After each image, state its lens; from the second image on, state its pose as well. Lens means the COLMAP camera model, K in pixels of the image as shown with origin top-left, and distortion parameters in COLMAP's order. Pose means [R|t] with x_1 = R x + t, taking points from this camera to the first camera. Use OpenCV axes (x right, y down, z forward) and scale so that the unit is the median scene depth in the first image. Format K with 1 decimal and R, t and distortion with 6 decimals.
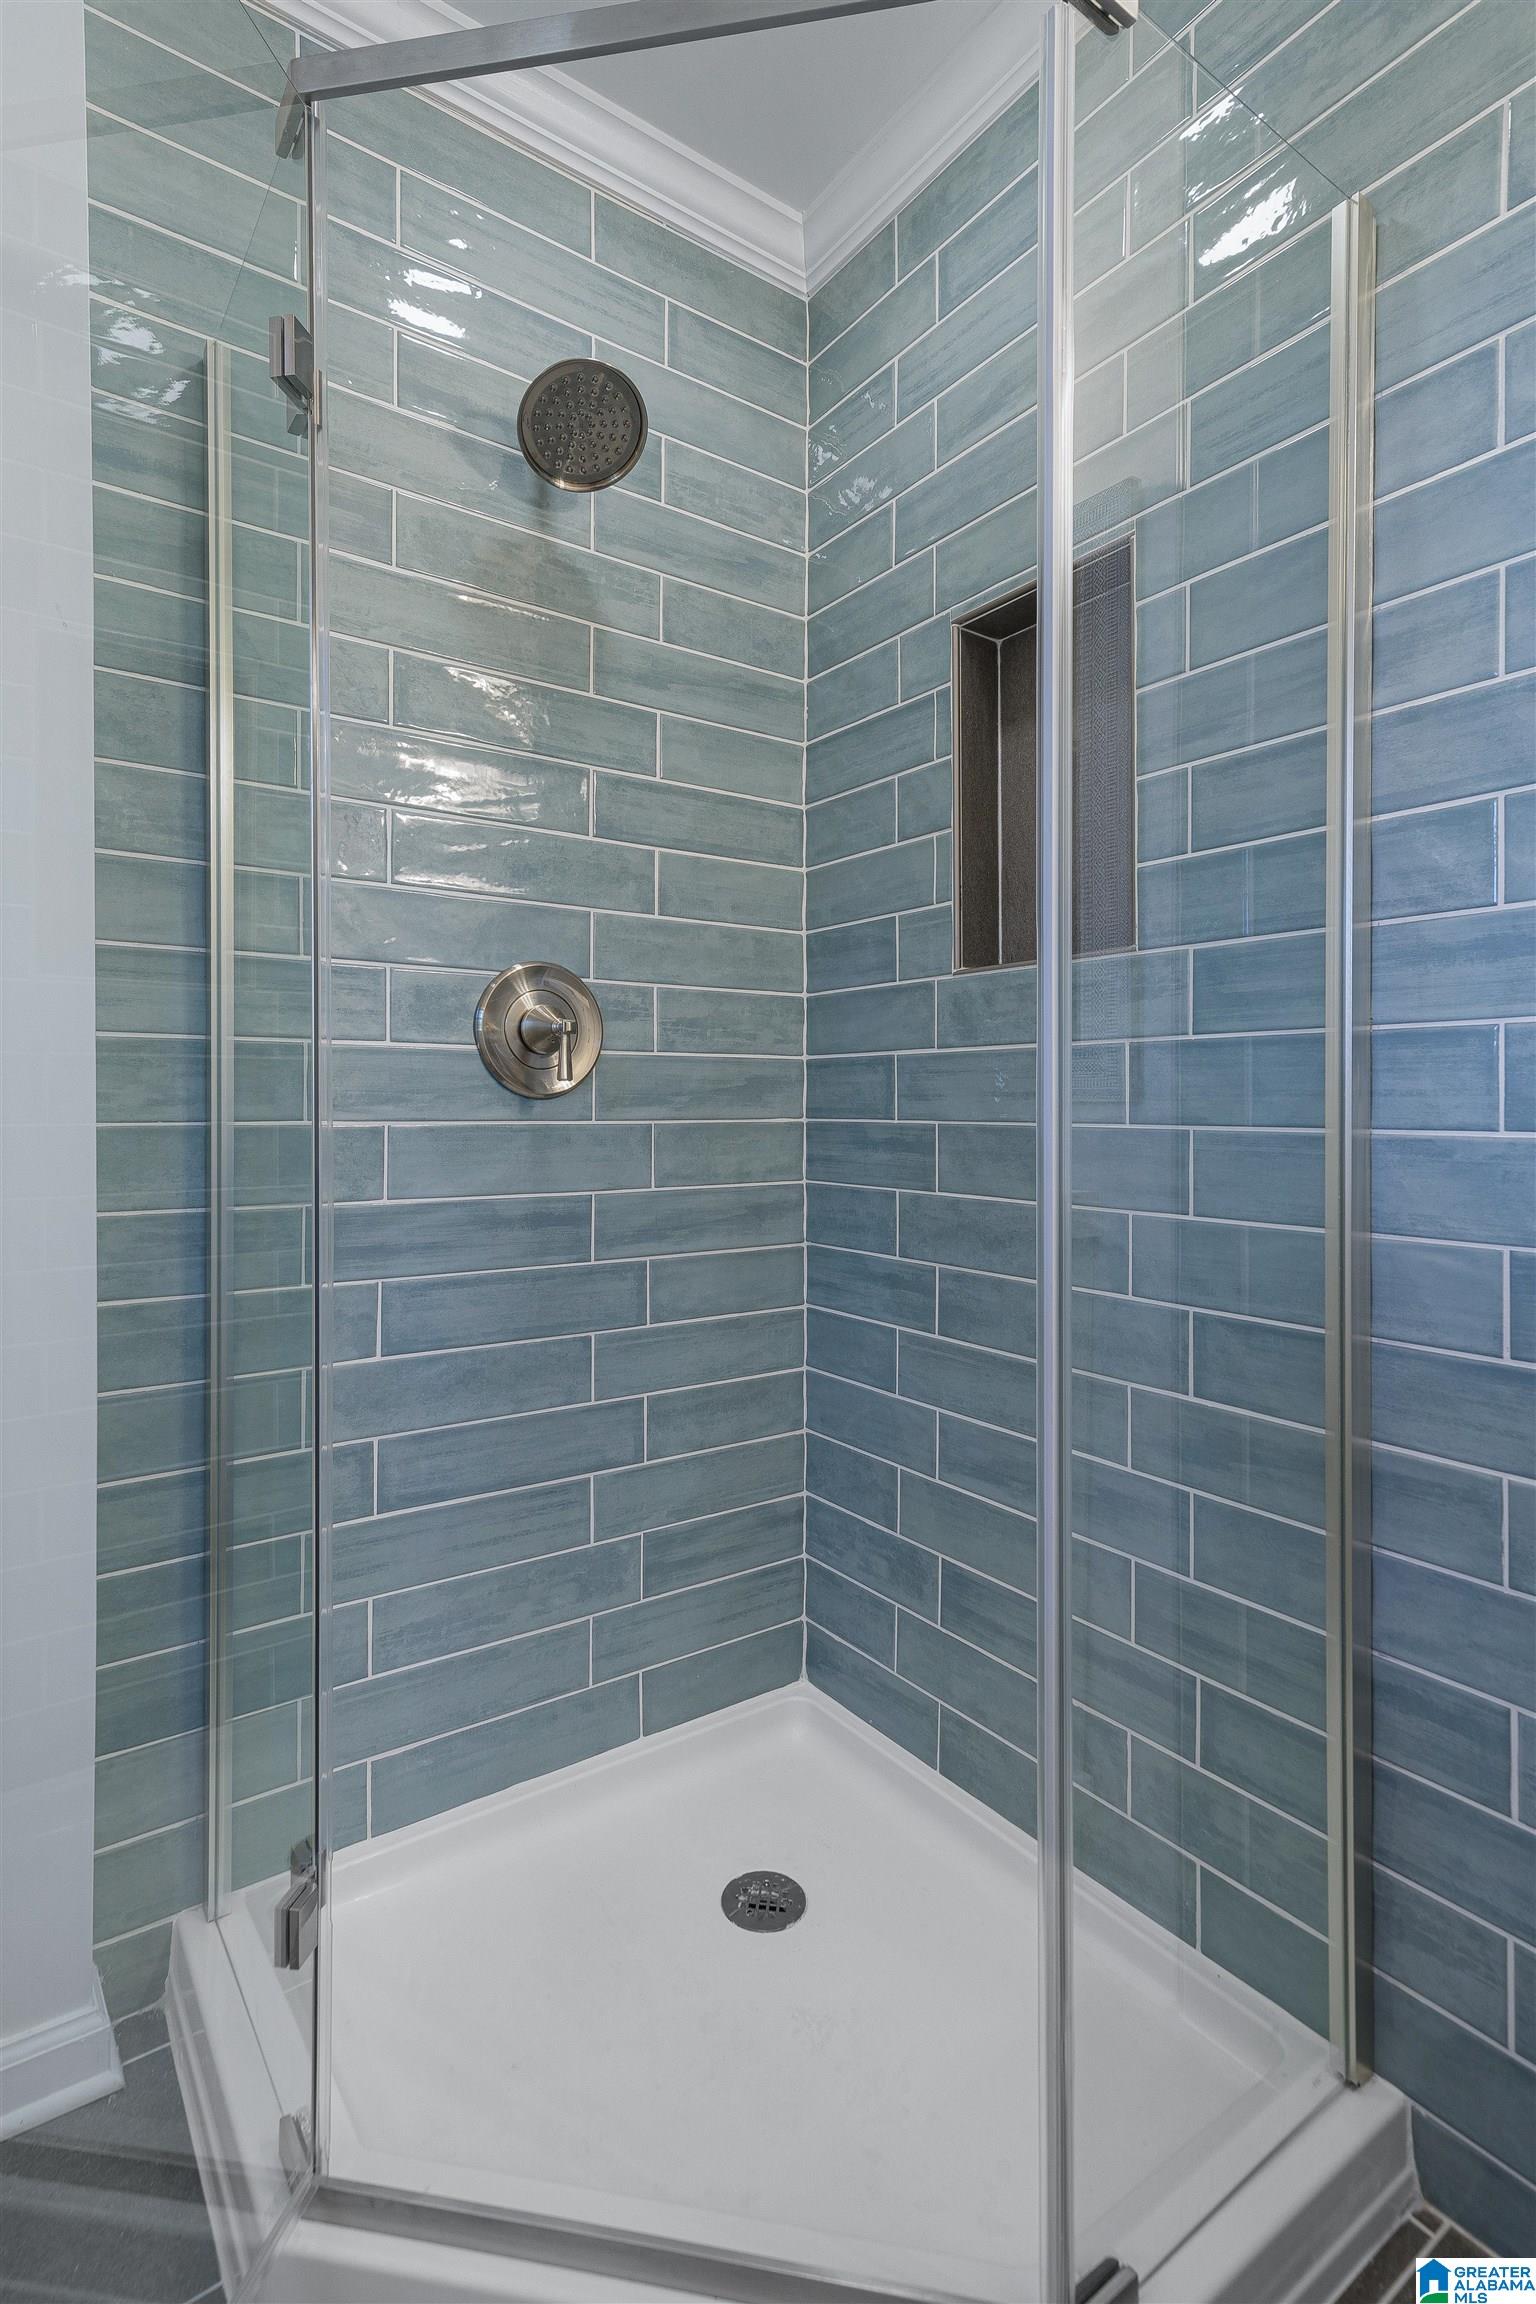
lens RADIAL K [[1138.1, 0, 757.2], [0, 1138.1, 1113.4], [0, 0, 1]] dist [0.006437, 0.000600]
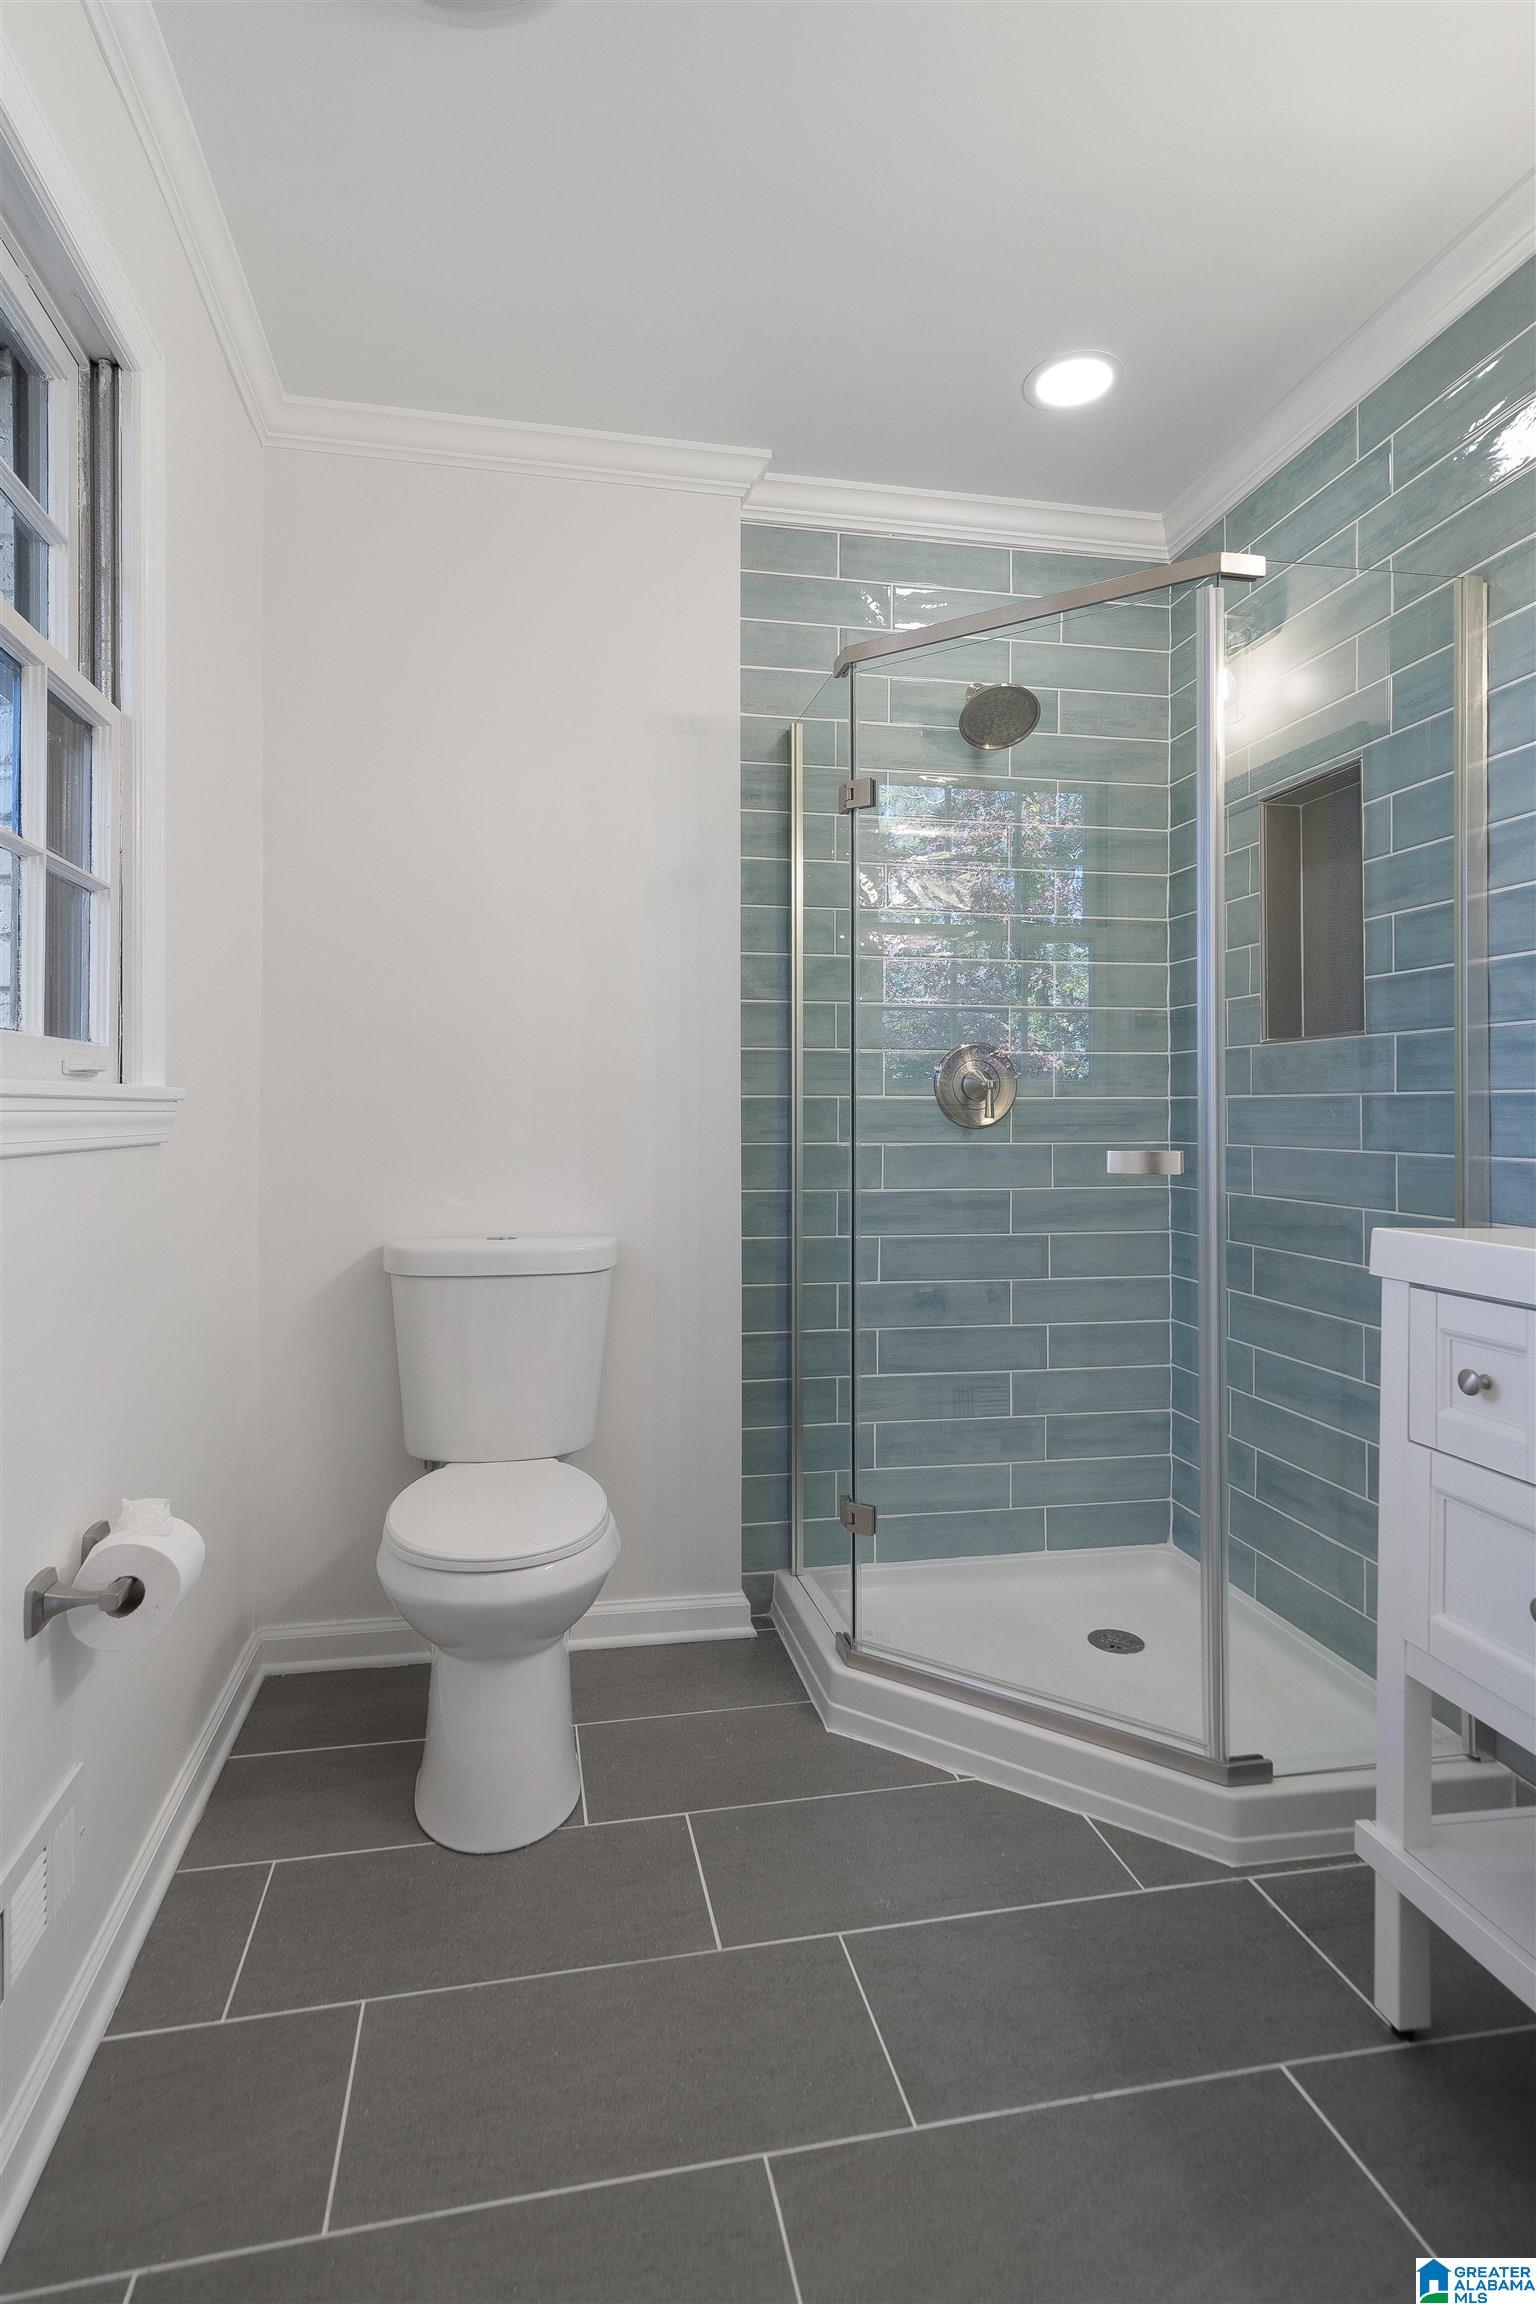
lens RADIAL K [[1194.2, 0, 727.4], [0, 1194.2, 1100.7], [0, 0, 1]] dist [0.031045, 0.000313]
pose [[0.905177, -0.006191, -0.424991, 0.217223], [-0.001273, 0.999850, -0.017277, -0.023842], [0.425034, 0.016180, 0.905033, -0.697477]]
